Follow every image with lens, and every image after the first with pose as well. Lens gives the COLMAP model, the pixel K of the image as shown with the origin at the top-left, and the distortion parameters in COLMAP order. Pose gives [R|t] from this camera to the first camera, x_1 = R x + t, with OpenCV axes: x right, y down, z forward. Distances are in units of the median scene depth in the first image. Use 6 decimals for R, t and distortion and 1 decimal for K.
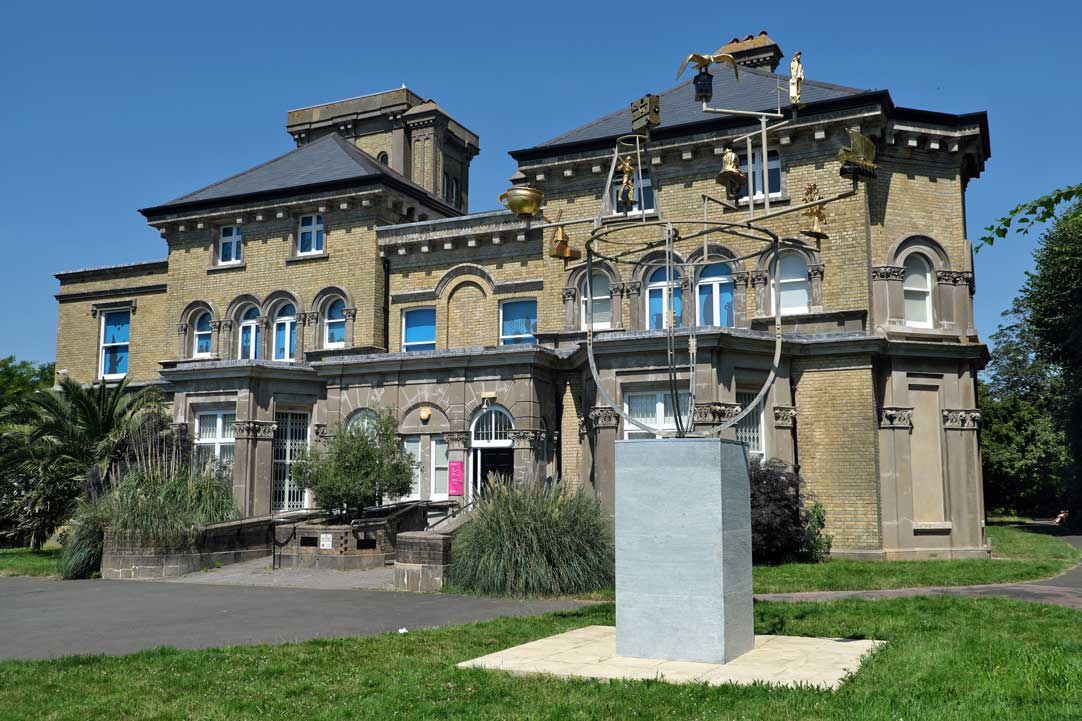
lens RADIAL K [[1051.3, 0, 540.8], [0, 1051.3, 360.4], [0, 0, 1]] dist [0.015360, 0.000000]
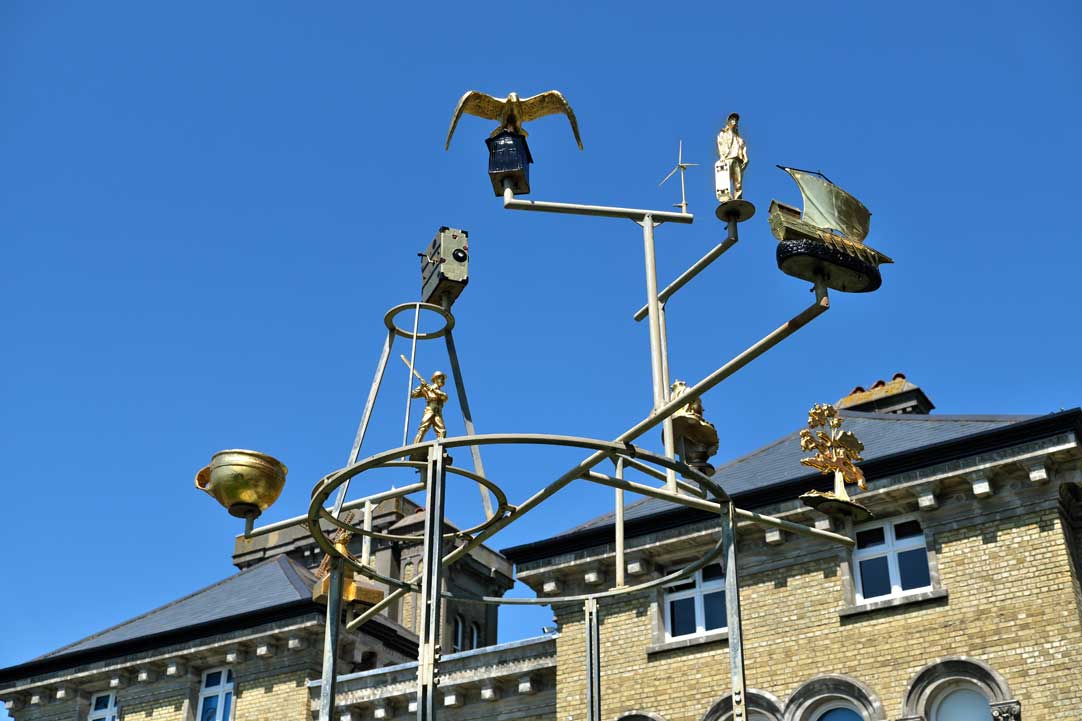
lens RADIAL K [[1382.9, 0, 541.2], [0, 1382.9, 360.2], [0, 0, 1]] dist [-0.001249, 0.000000]
pose [[0.992919, -0.059527, -0.102800, 0.082888], [0.015168, 0.921836, -0.387284, 0.021222], [0.117819, 0.382982, 0.916211, 0.173626]]
